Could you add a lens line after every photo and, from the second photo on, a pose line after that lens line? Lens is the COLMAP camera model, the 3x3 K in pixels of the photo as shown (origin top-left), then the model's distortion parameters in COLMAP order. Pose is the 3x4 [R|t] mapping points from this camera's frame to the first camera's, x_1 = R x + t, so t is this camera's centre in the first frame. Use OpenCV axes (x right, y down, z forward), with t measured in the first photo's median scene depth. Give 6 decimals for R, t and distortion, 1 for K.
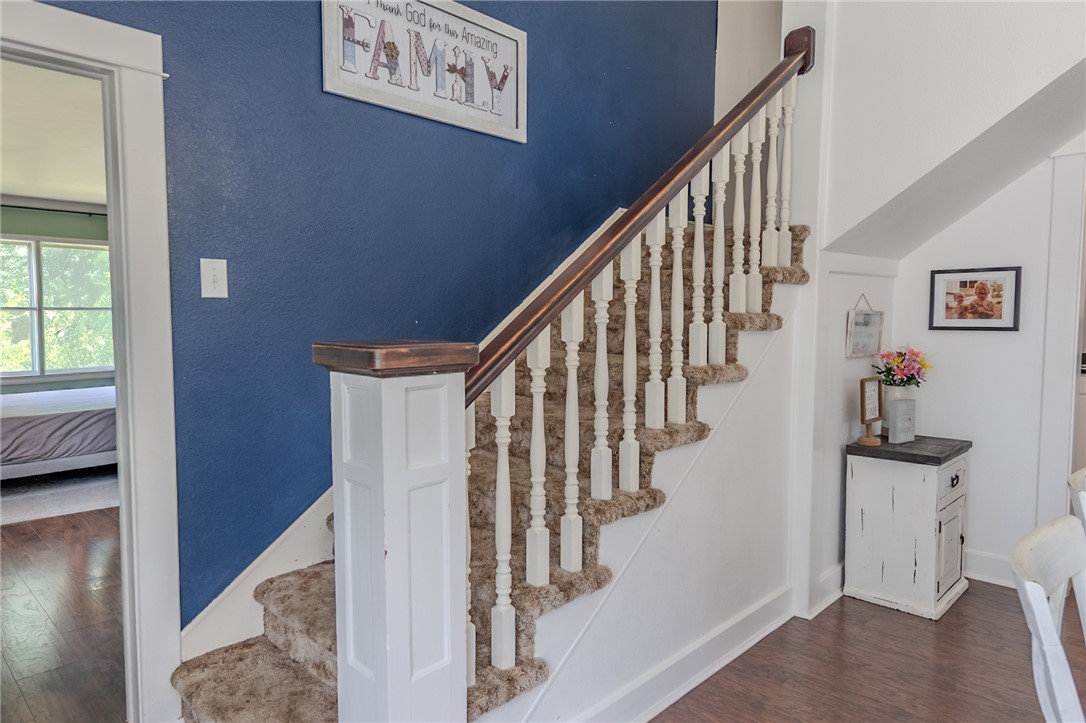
lens RADIAL K [[677.6, 0, 543.0], [0, 677.6, 361.5], [0, 0, 1]] dist [0.009637, -0.002246]
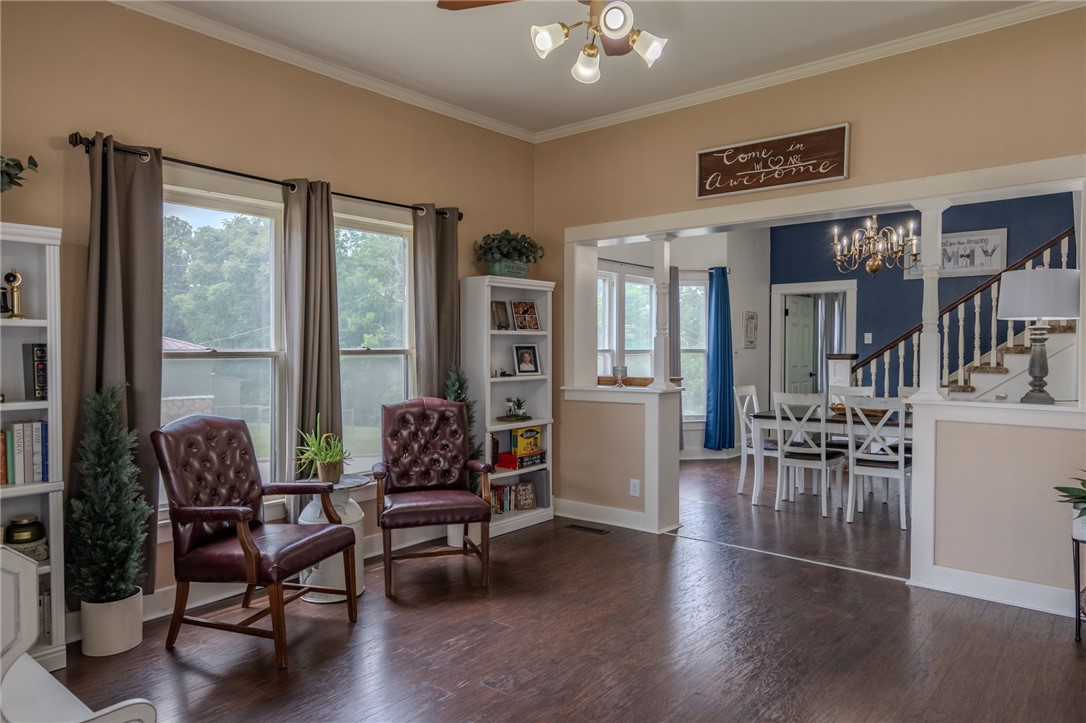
lens RADIAL K [[677.6, 0, 543.0], [0, 677.6, 361.5], [0, 0, 1]] dist [0.009637, -0.002246]
pose [[0.064710, 0.017845, -0.997745, 2.028499], [-0.065835, 0.997738, 0.013575, 0.046013], [0.995730, 0.064808, 0.065739, -0.659002]]
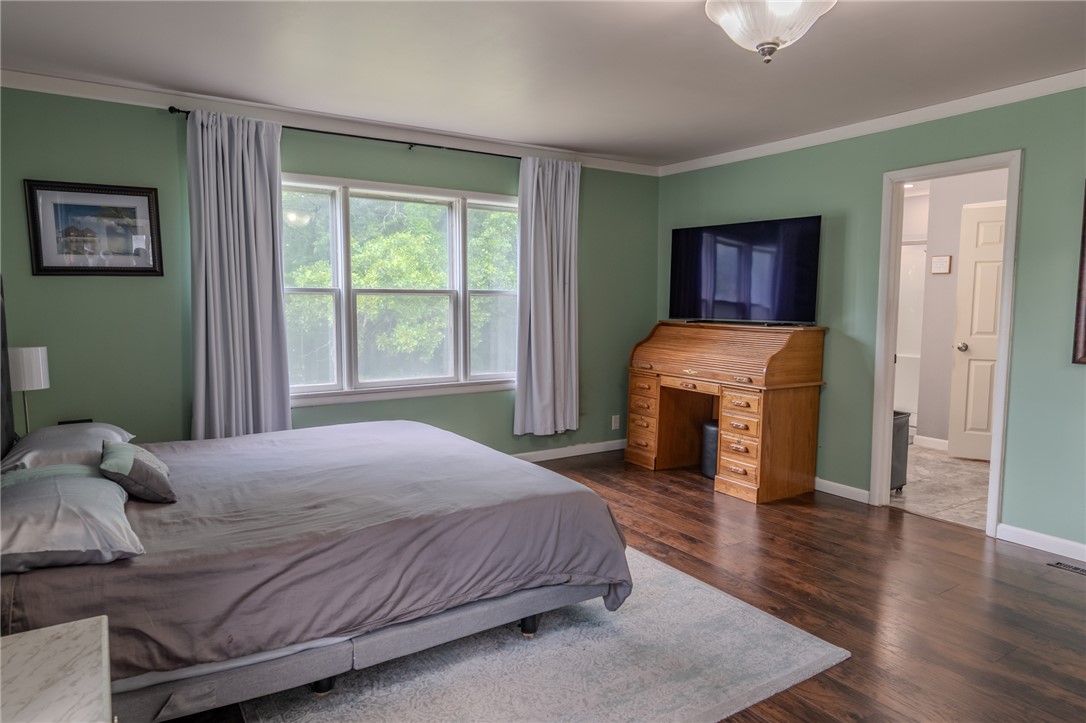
lens RADIAL K [[668.9, 0, 543.0], [0, 668.9, 361.5], [0, 0, 1]] dist [0.037973, -0.024833]
pose [[0.974626, 0.020313, -0.222917, -0.803401], [-0.014528, 0.999515, 0.027557, -0.058376], [0.223369, -0.023619, 0.974448, 0.800897]]
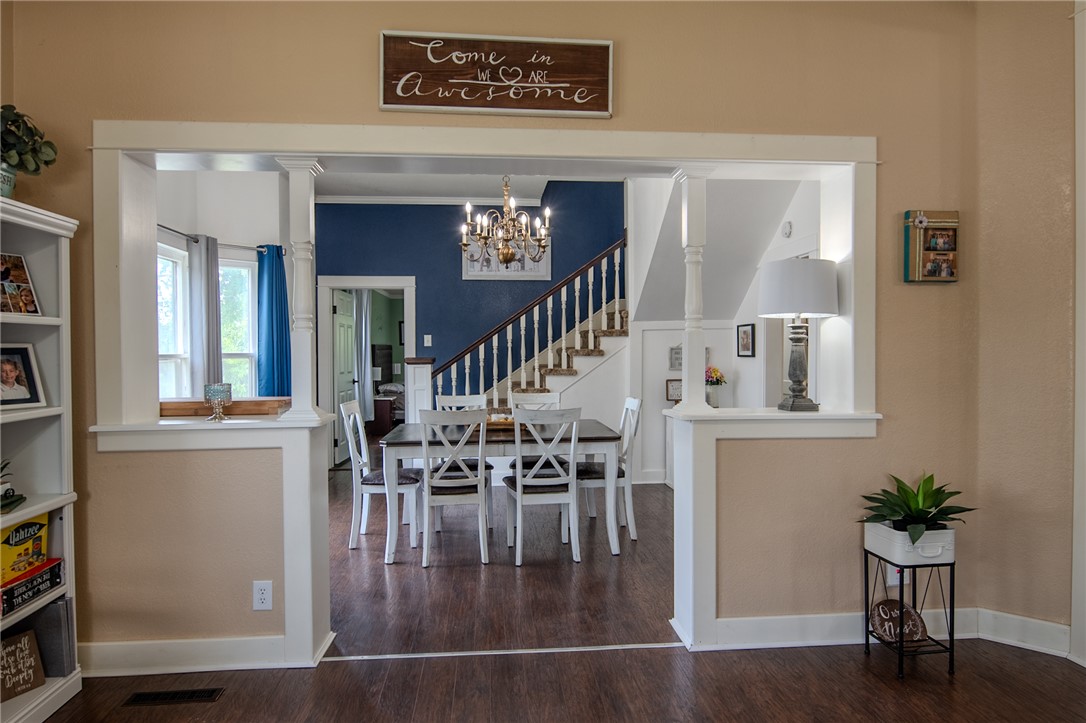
lens RADIAL K [[664.2, 0, 543.0], [0, 664.2, 361.5], [0, 0, 1]] dist [-0.021750, -0.001399]
pose [[0.753519, 0.004557, -0.657411, 1.408811], [-0.037169, 0.998672, -0.035681, 0.052846], [0.656375, 0.051322, 0.752687, -0.744444]]
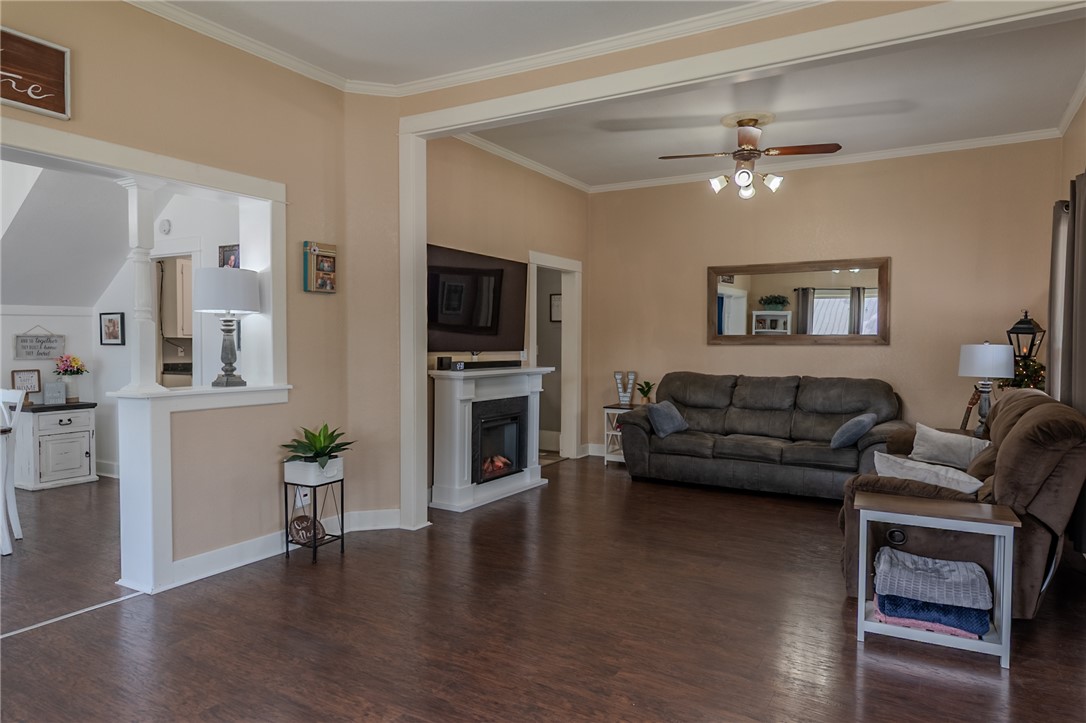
lens RADIAL K [[677.6, 0, 543.0], [0, 677.6, 361.5], [0, 0, 1]] dist [0.009637, -0.002246]
pose [[0.971036, -0.006381, 0.238846, 1.329556], [0.014584, 0.999362, -0.032593, 0.076598], [-0.238486, 0.035132, 0.970510, -1.091434]]
